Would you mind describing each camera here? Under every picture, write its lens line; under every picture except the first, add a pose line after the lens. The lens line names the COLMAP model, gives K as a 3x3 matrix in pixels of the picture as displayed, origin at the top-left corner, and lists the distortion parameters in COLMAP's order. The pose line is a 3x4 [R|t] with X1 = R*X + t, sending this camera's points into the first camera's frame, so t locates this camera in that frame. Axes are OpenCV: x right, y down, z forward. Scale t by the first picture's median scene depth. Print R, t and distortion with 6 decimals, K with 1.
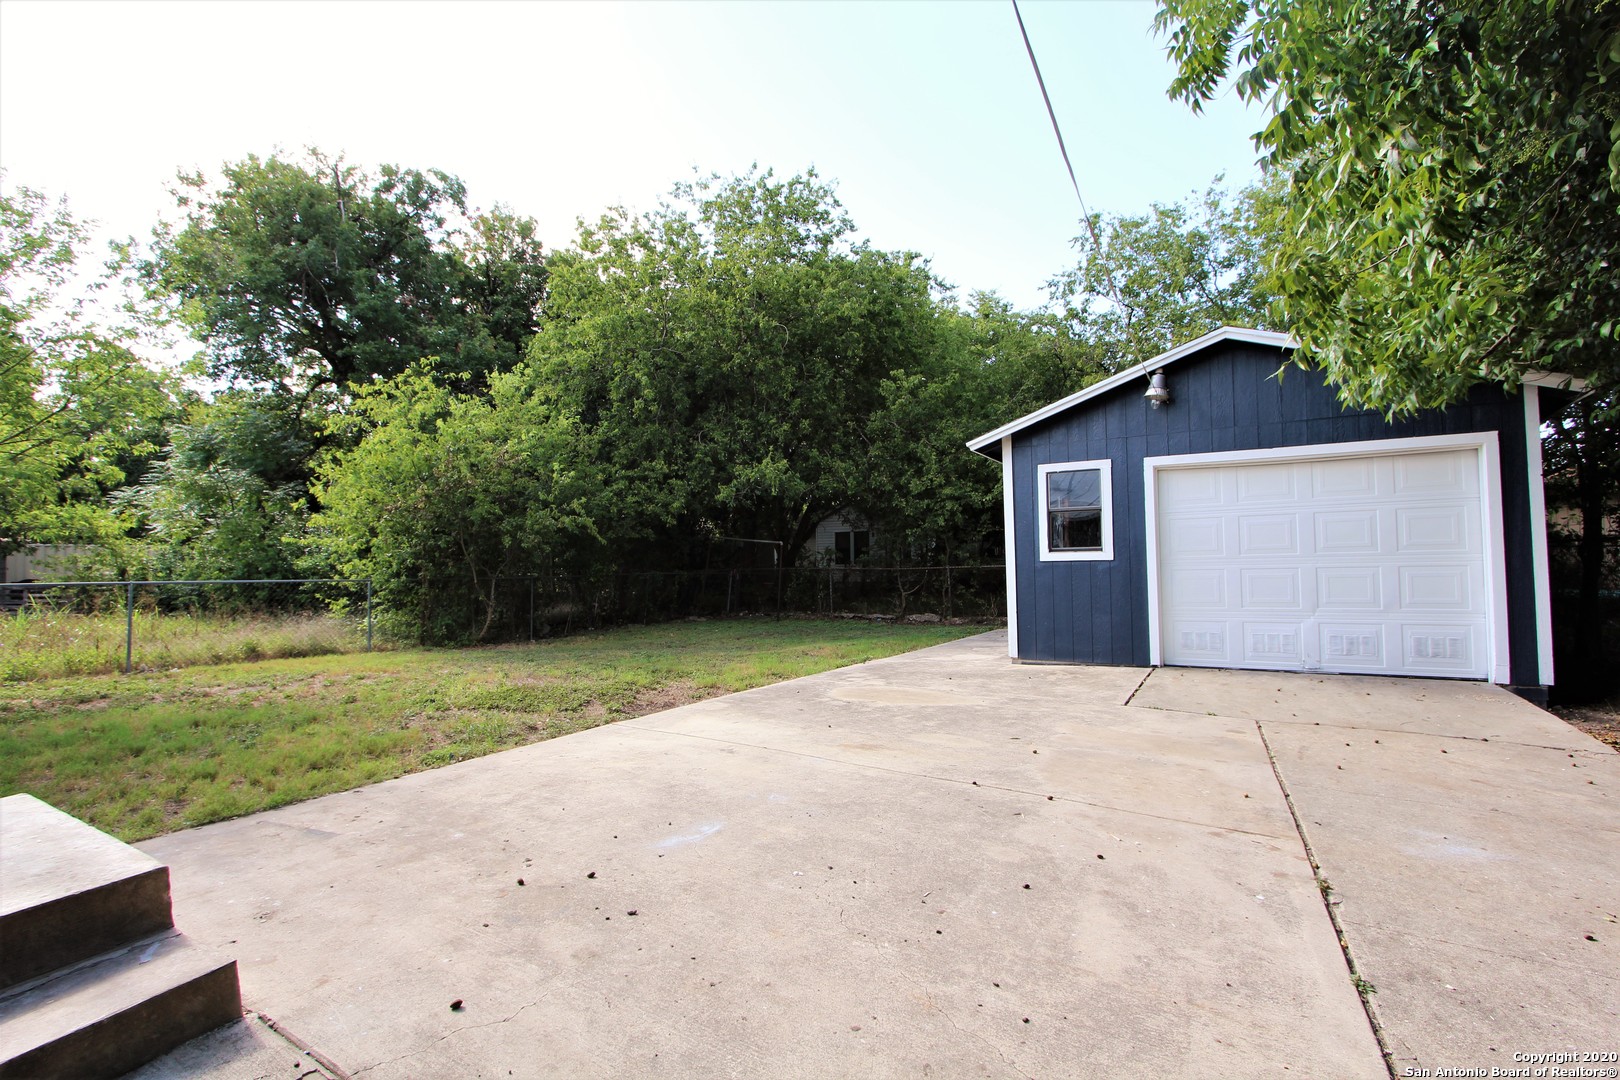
lens RADIAL K [[753.0, 0, 807.3], [0, 753.0, 545.8], [0, 0, 1]] dist [-0.015229, 0.000739]
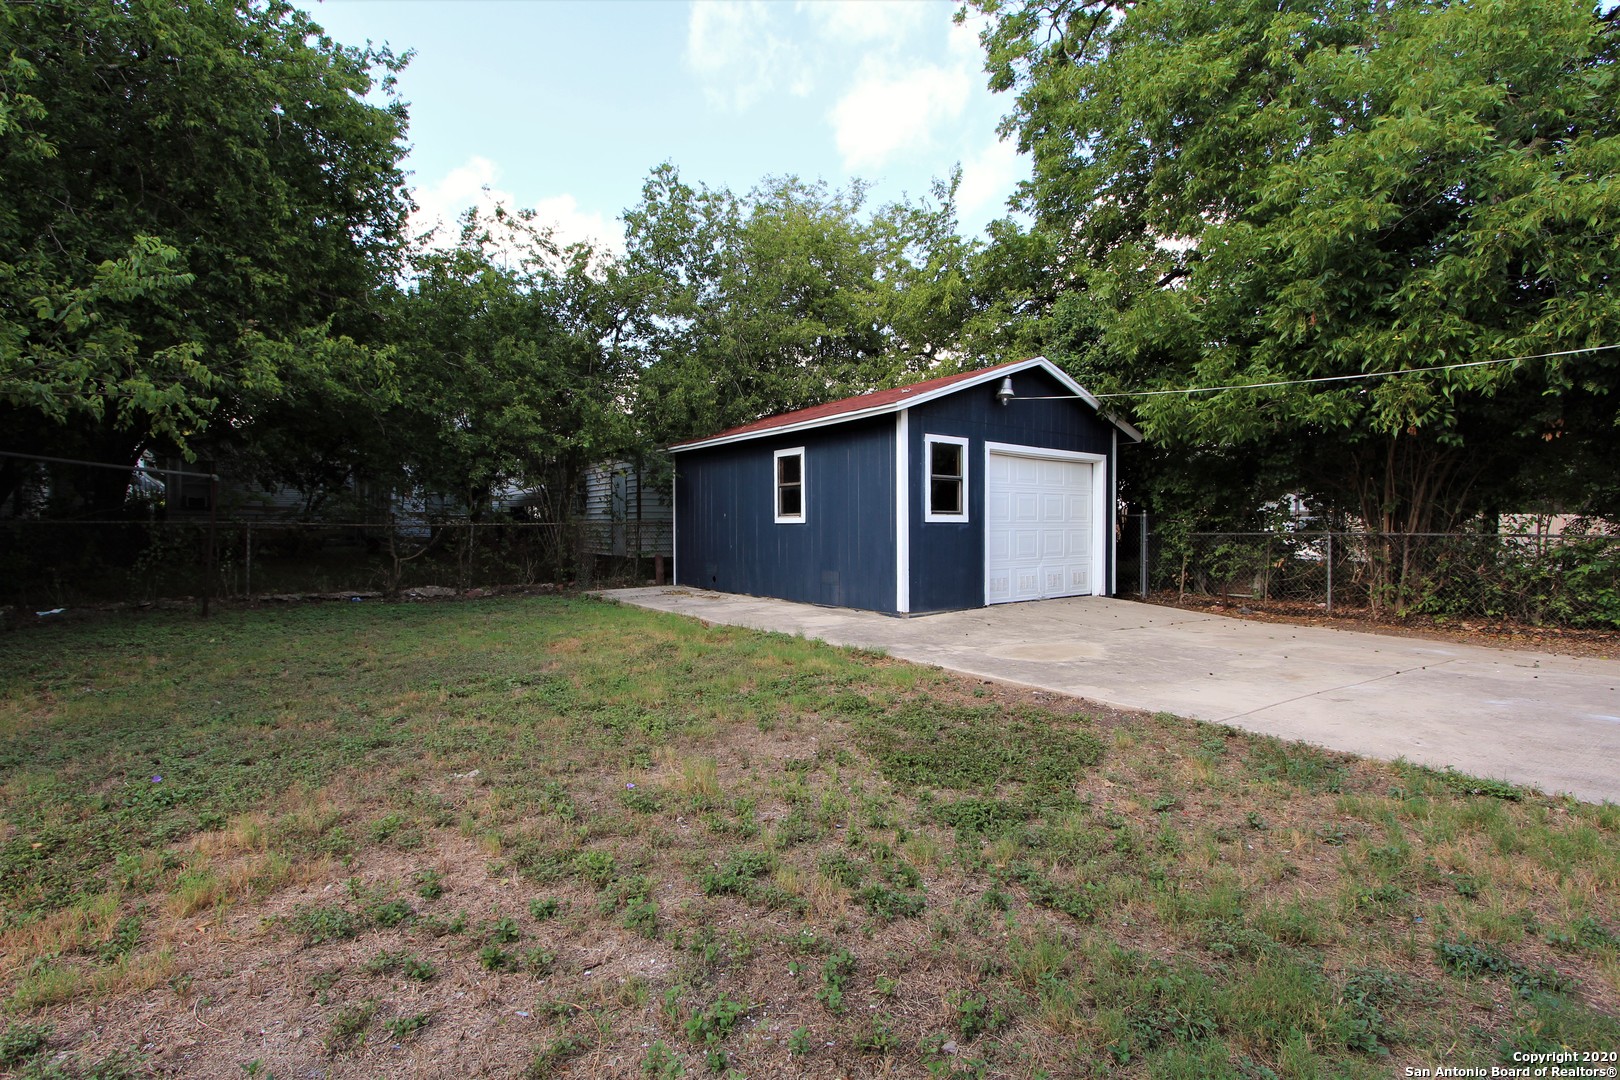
lens RADIAL K [[753.0, 0, 807.3], [0, 753.0, 545.8], [0, 0, 1]] dist [-0.015229, 0.000739]
pose [[0.369498, -0.011816, 0.929156, -0.848699], [-0.037647, 0.998908, 0.027674, 0.034335], [-0.928468, -0.045206, 0.368650, 0.825320]]
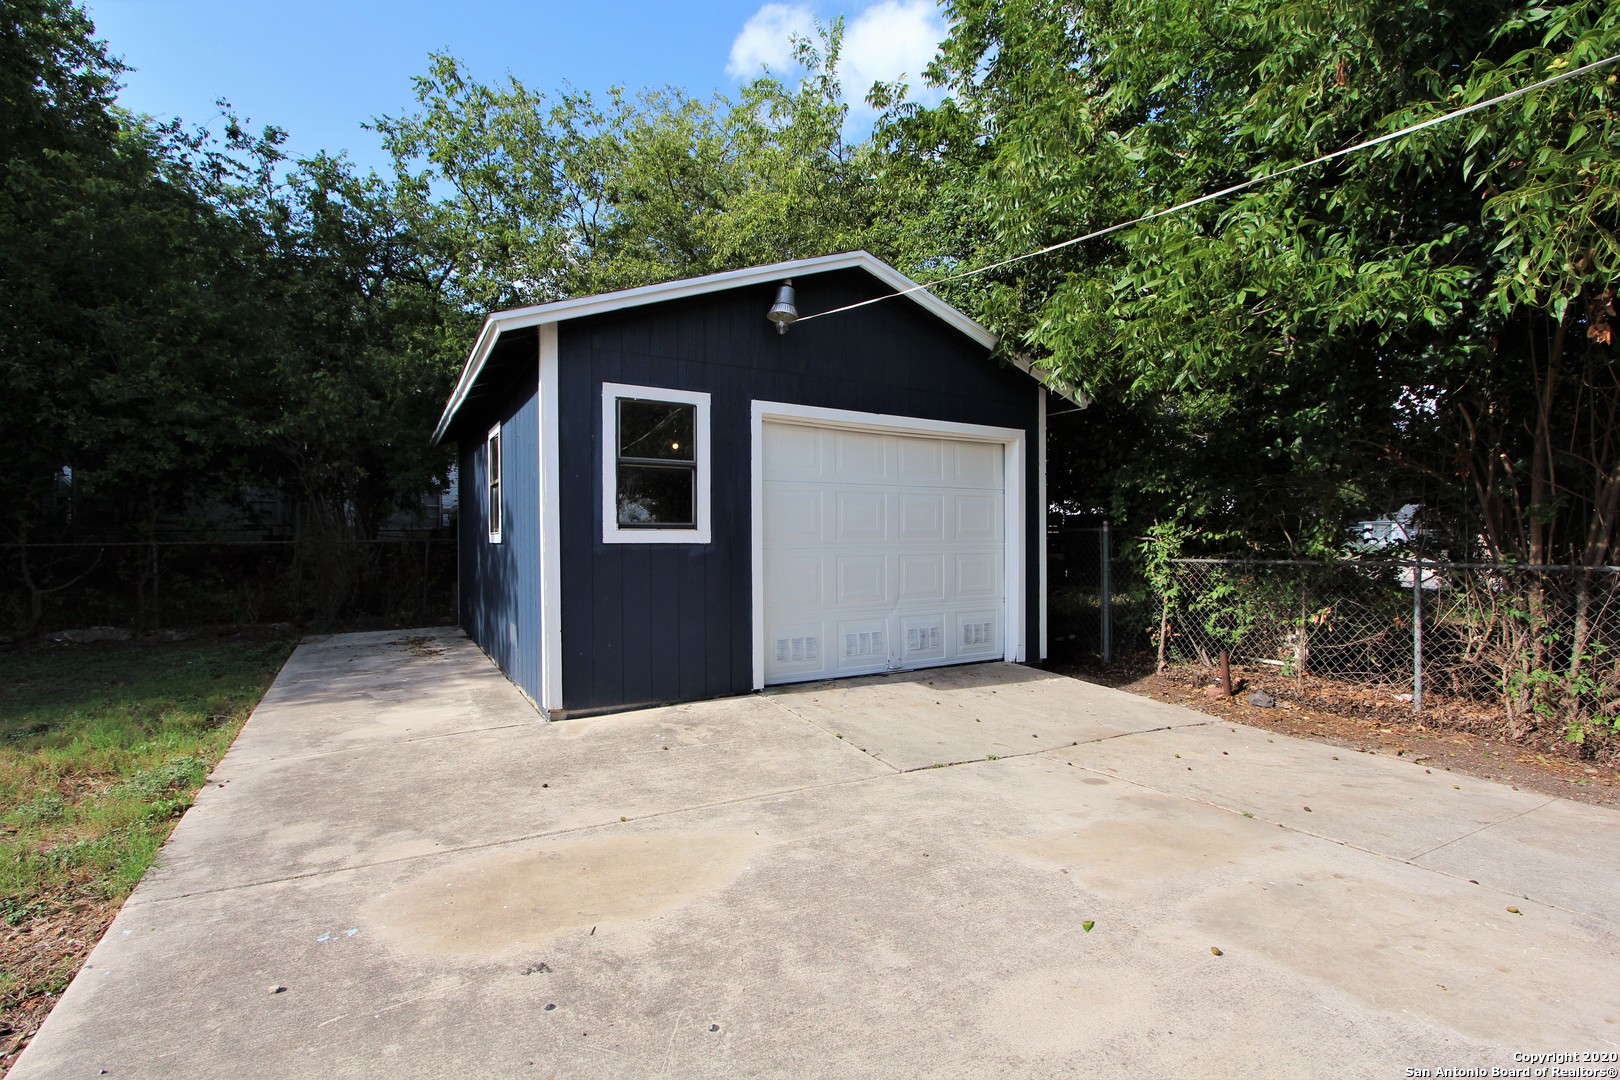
lens RADIAL K [[753.0, 0, 807.3], [0, 753.0, 545.8], [0, 0, 1]] dist [-0.015229, 0.000739]
pose [[0.474959, 0.004481, 0.879997, -0.155613], [-0.036864, 0.999211, 0.014809, 0.008186], [-0.879236, -0.039474, 0.474749, 0.626307]]
